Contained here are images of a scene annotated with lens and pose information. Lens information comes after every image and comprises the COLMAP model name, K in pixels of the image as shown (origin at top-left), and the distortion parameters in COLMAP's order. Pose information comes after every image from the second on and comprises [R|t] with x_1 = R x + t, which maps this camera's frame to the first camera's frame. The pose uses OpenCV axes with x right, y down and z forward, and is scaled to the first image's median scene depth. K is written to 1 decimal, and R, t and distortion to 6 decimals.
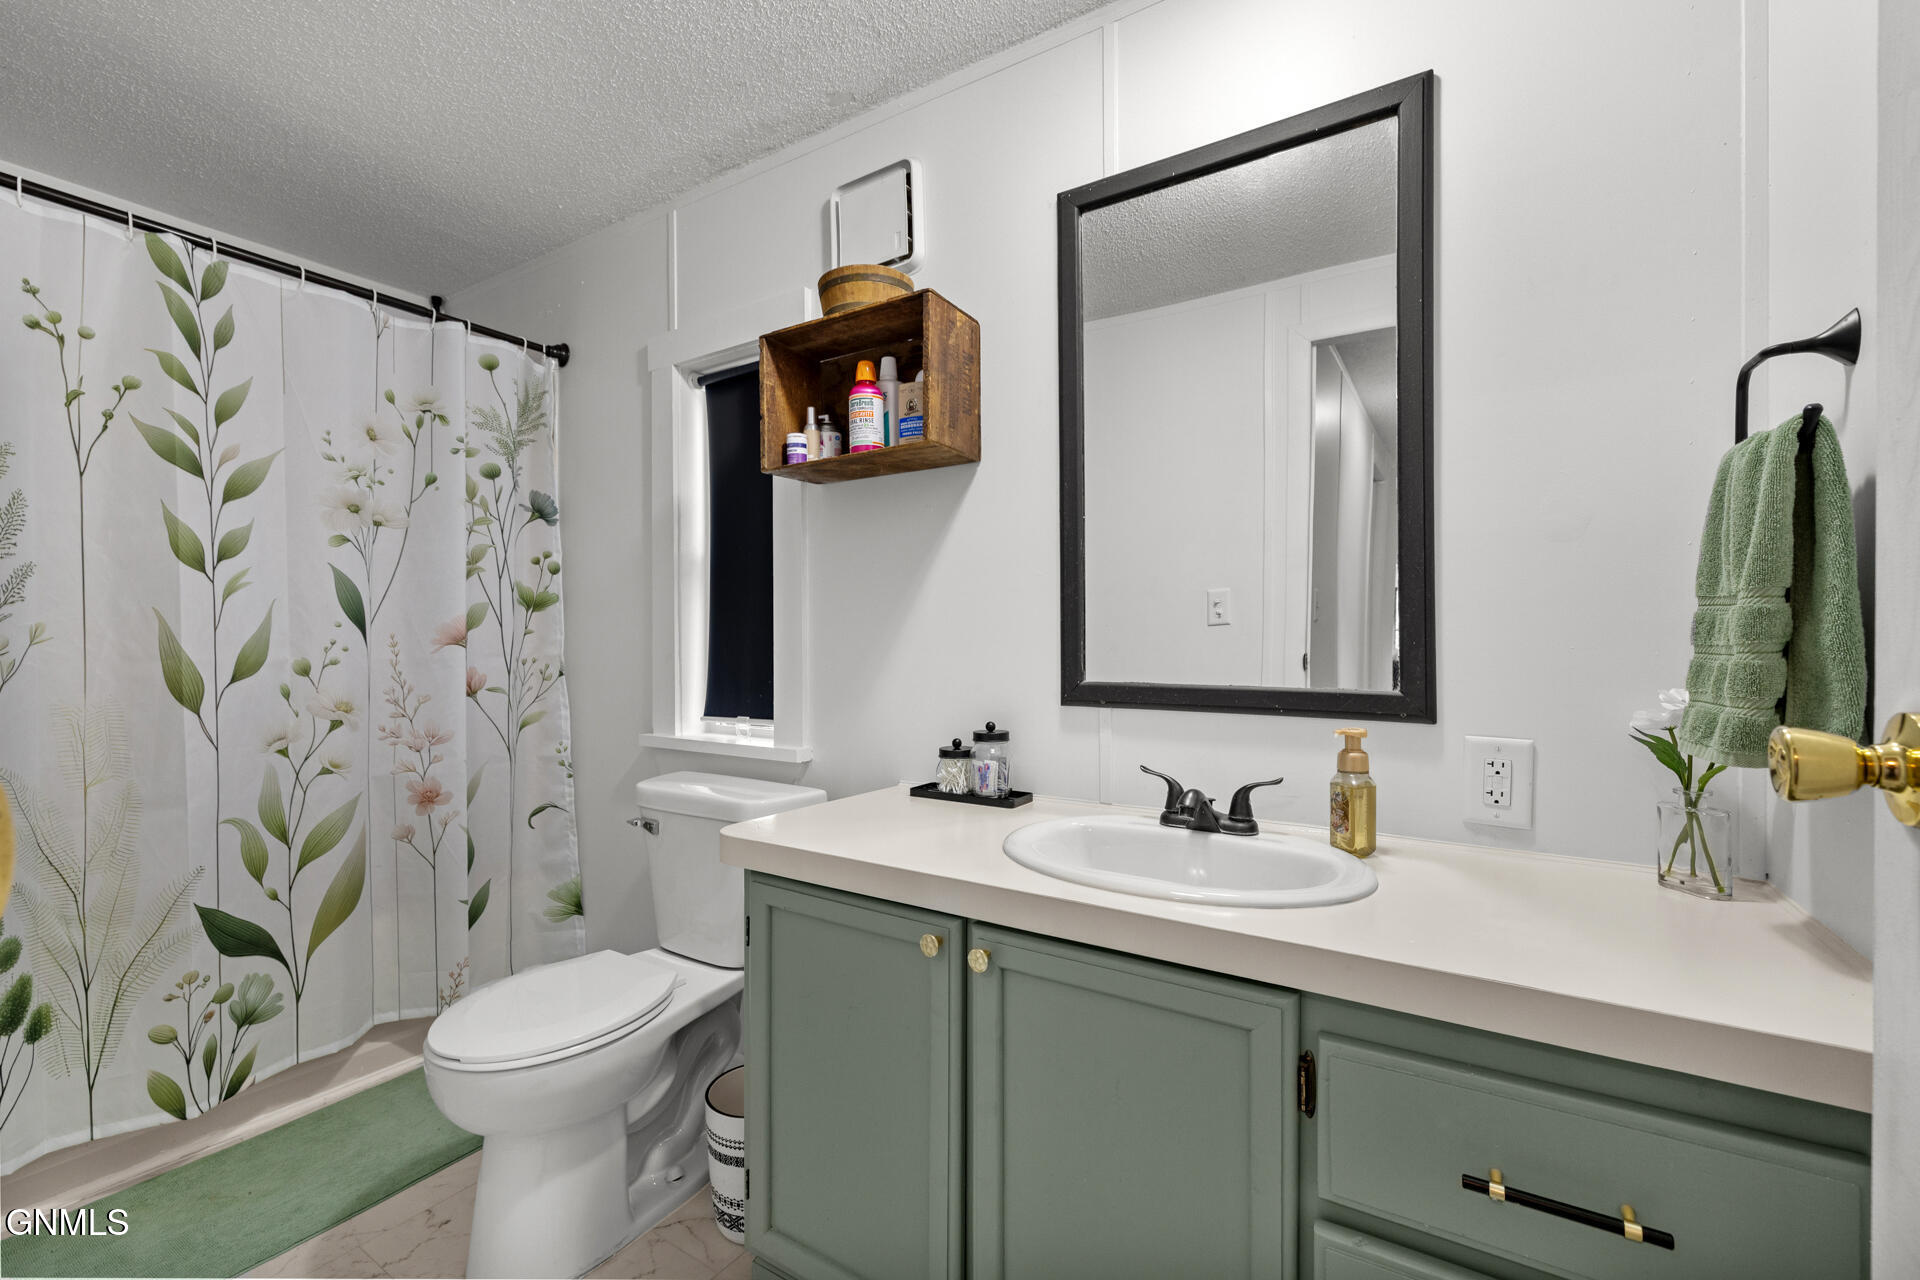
lens RADIAL K [[809.0, 0, 955.5], [0, 809.0, 628.3], [0, 0, 1]] dist [-0.000673, 0.000033]
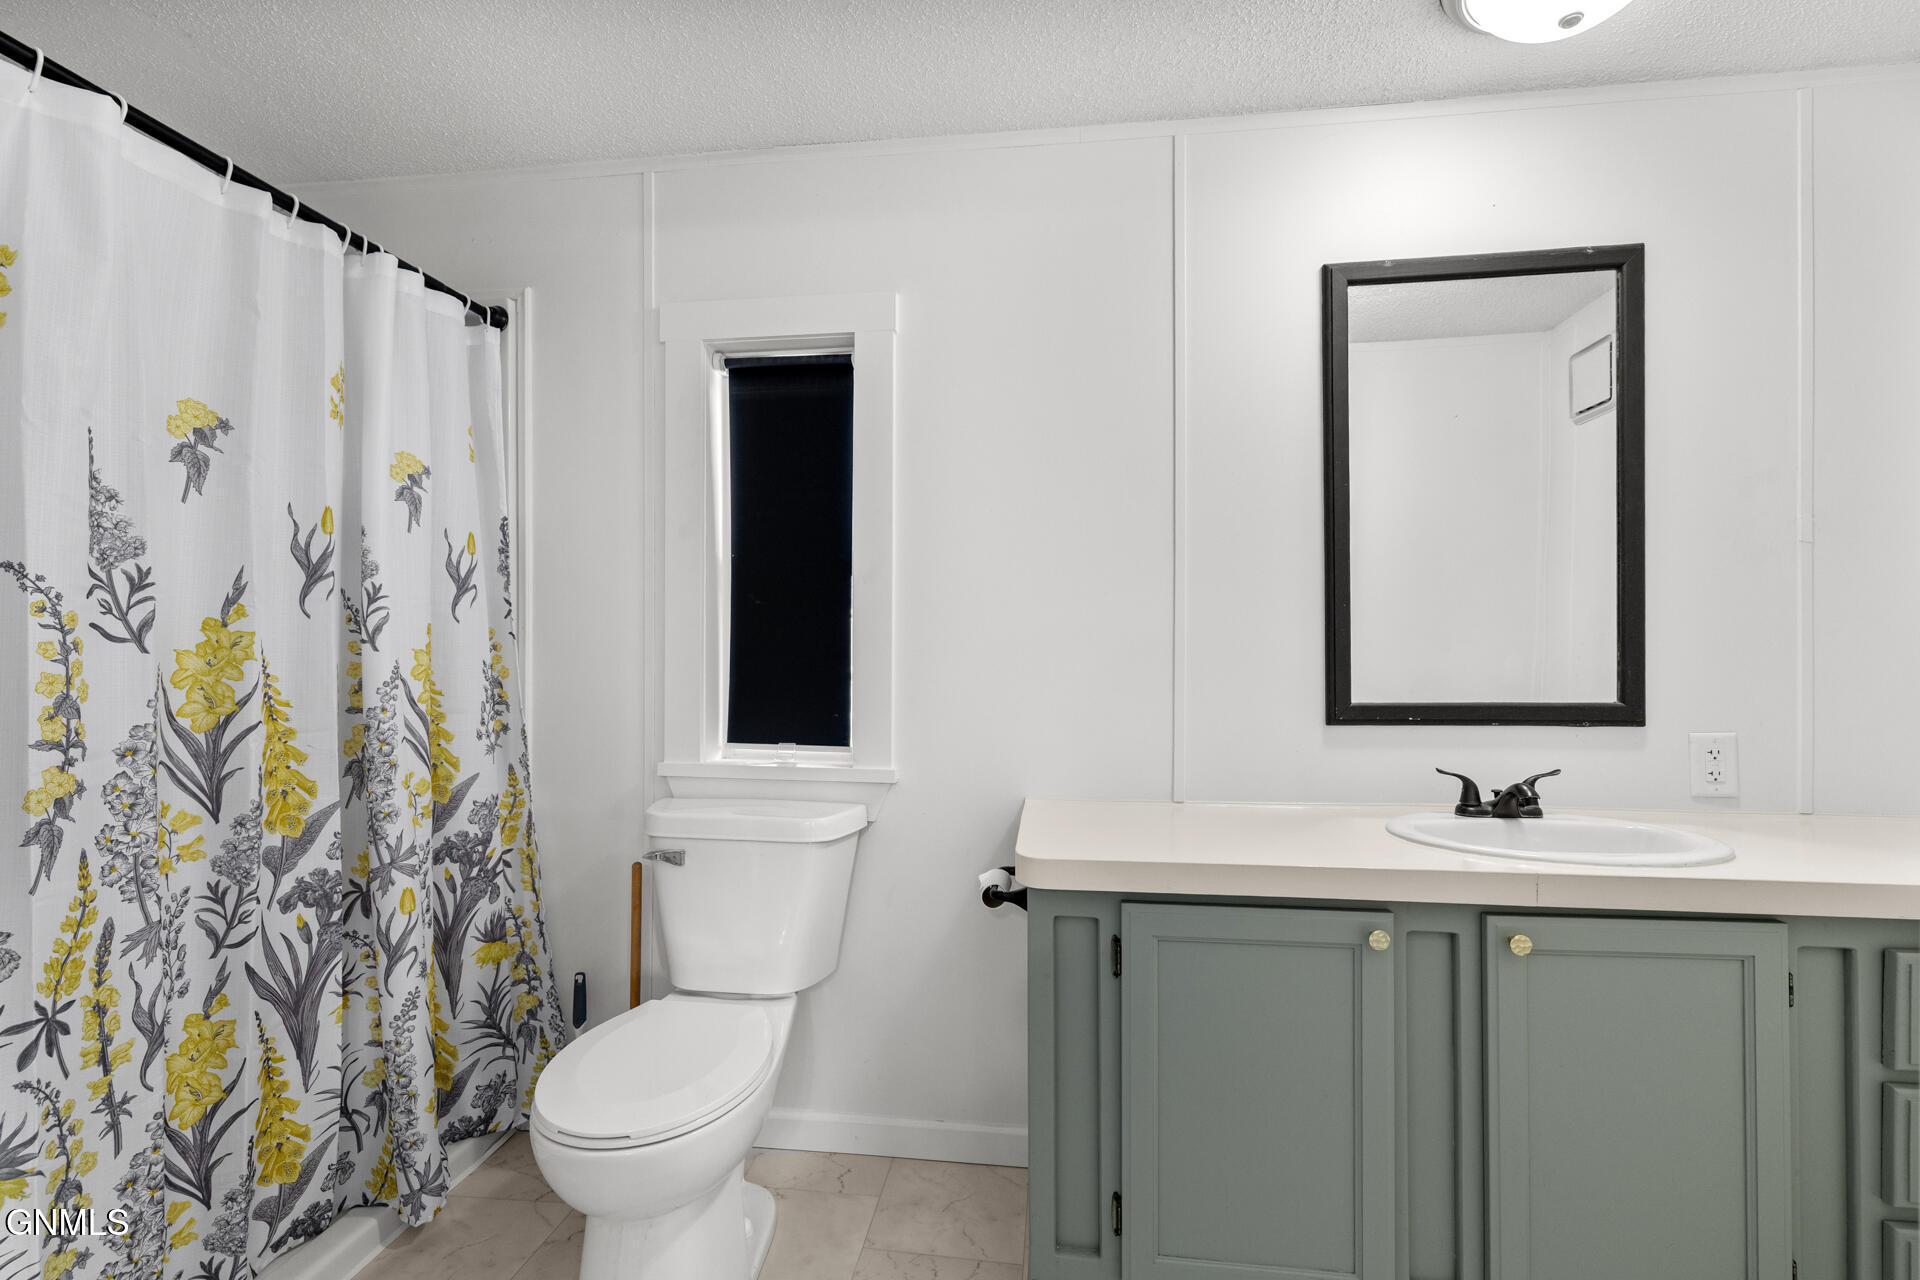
lens RADIAL K [[809.0, 0, 955.5], [0, 809.0, 628.3], [0, 0, 1]] dist [-0.000673, 0.000033]
pose [[0.915265, 0.008343, 0.402766, -0.889984], [-0.009570, 0.999954, 0.001033, -0.030008], [-0.402739, -0.004800, 0.915302, 0.191506]]
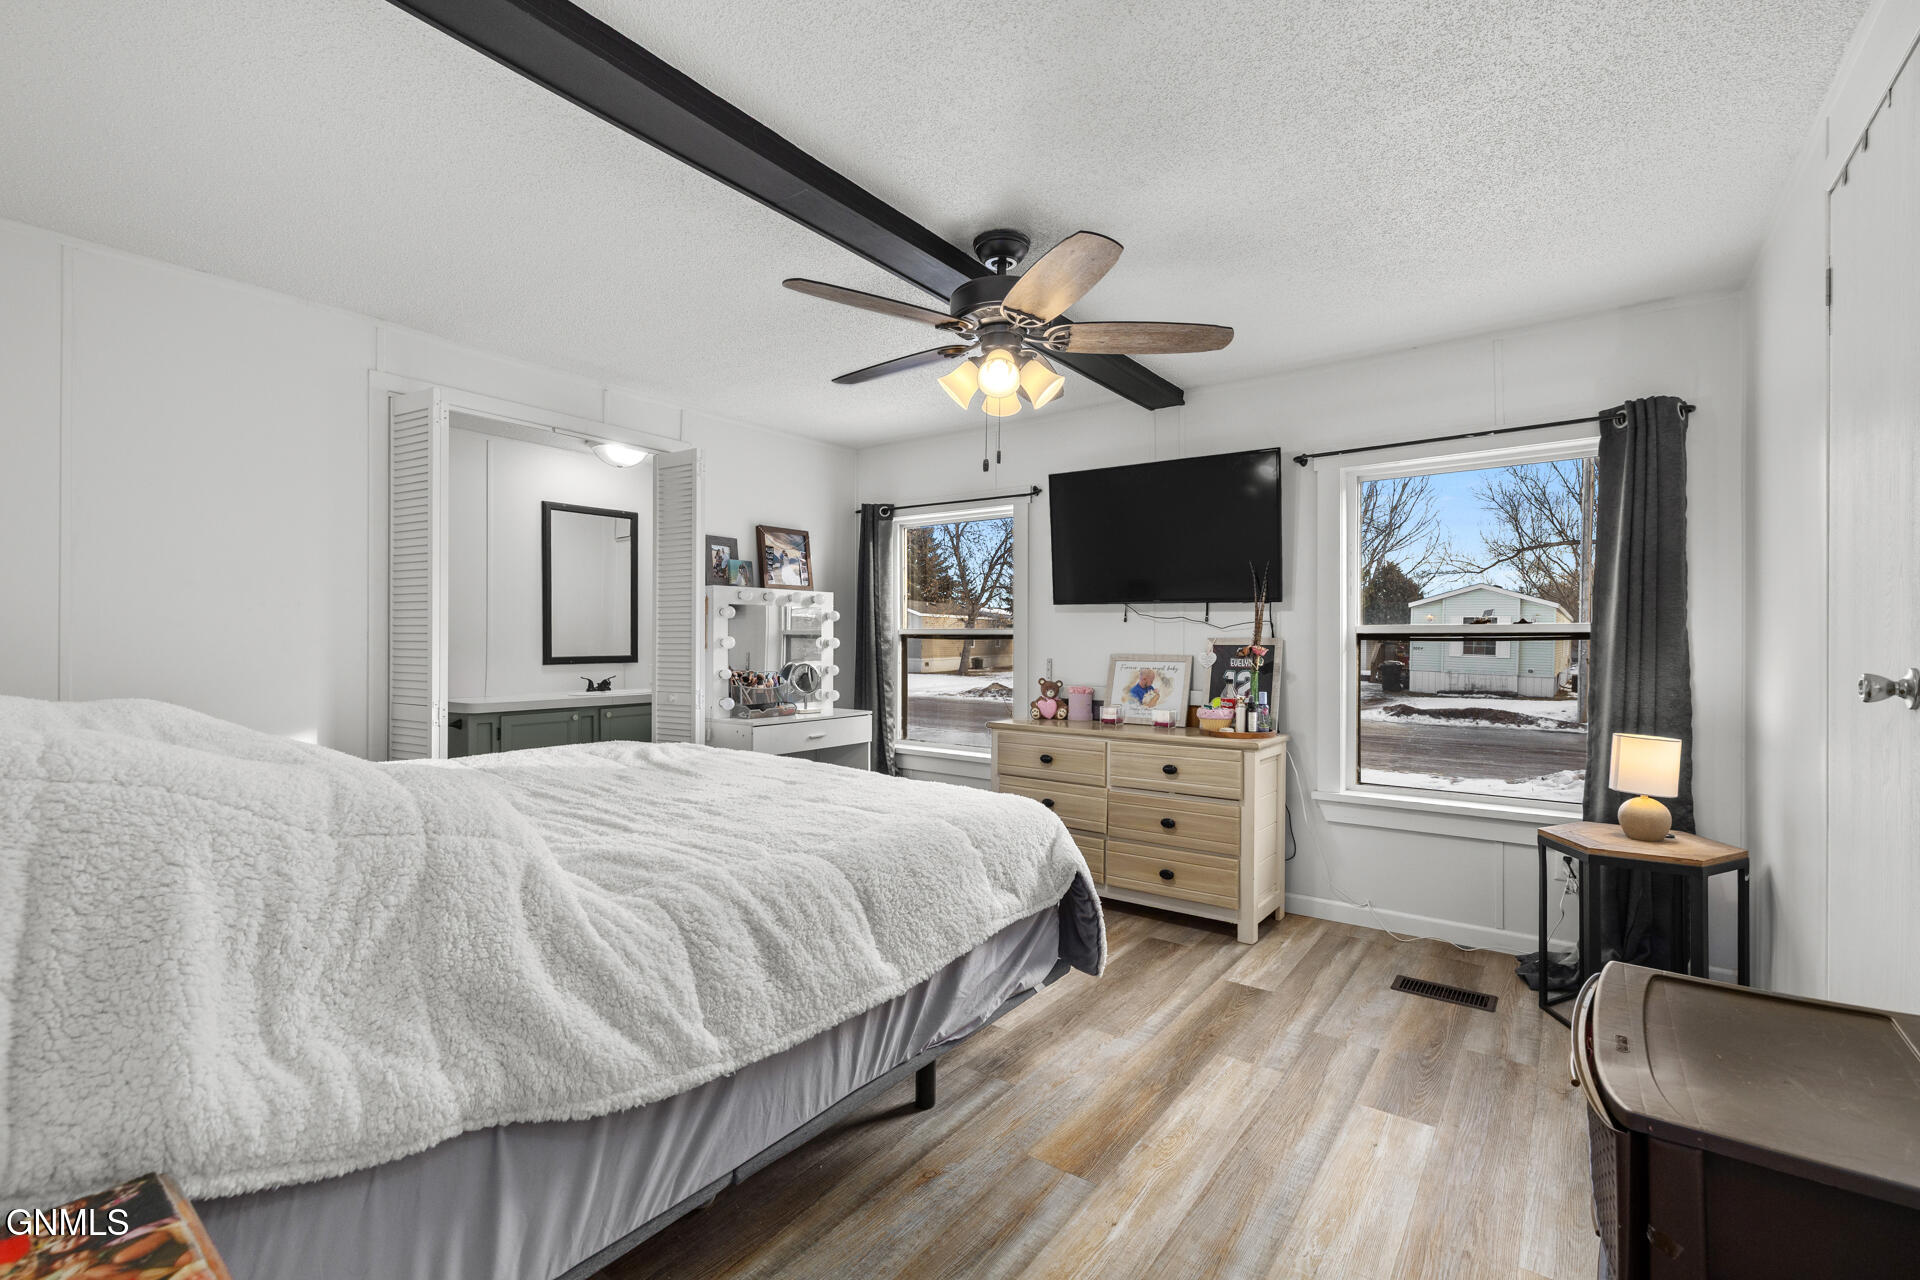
lens RADIAL K [[813.9, 0, 960.0], [0, 813.9, 640.0], [0, 0, 1]] dist [0.000357, 0.000134]
pose [[0.088382, 0.001993, 0.996085, -3.237917], [-0.008525, 0.999963, -0.001244, -0.004421], [-0.996050, -0.008382, 0.088395, -1.014926]]
